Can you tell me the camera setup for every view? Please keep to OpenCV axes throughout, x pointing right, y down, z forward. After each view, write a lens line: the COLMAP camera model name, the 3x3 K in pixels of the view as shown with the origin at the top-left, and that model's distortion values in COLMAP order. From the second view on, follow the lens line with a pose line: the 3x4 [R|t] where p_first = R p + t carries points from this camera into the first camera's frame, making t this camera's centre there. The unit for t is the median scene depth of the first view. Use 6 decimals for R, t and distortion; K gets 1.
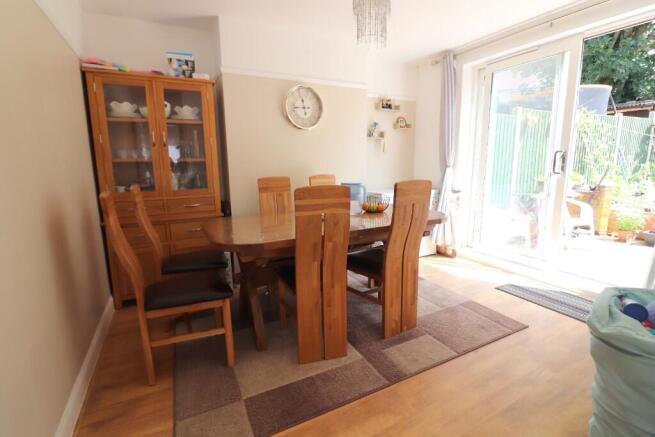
lens RADIAL K [[313.6, 0, 328.6], [0, 313.6, 209.1], [0, 0, 1]] dist [-0.002059, -0.000566]
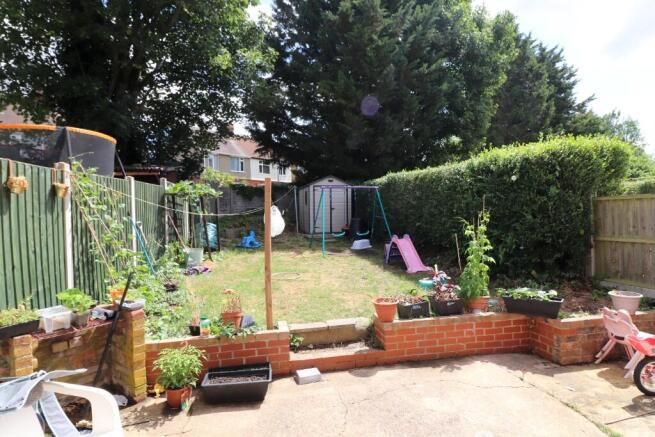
lens RADIAL K [[321.5, 0, 327.5], [0, 321.5, 218.5], [0, 0, 1]] dist [-0.025346, -0.000023]
pose [[0.267477, -0.020334, 0.963350, 0.359664], [0.160632, 0.986728, -0.023772, -0.126348], [-0.950081, 0.161104, 0.267193, 0.405269]]
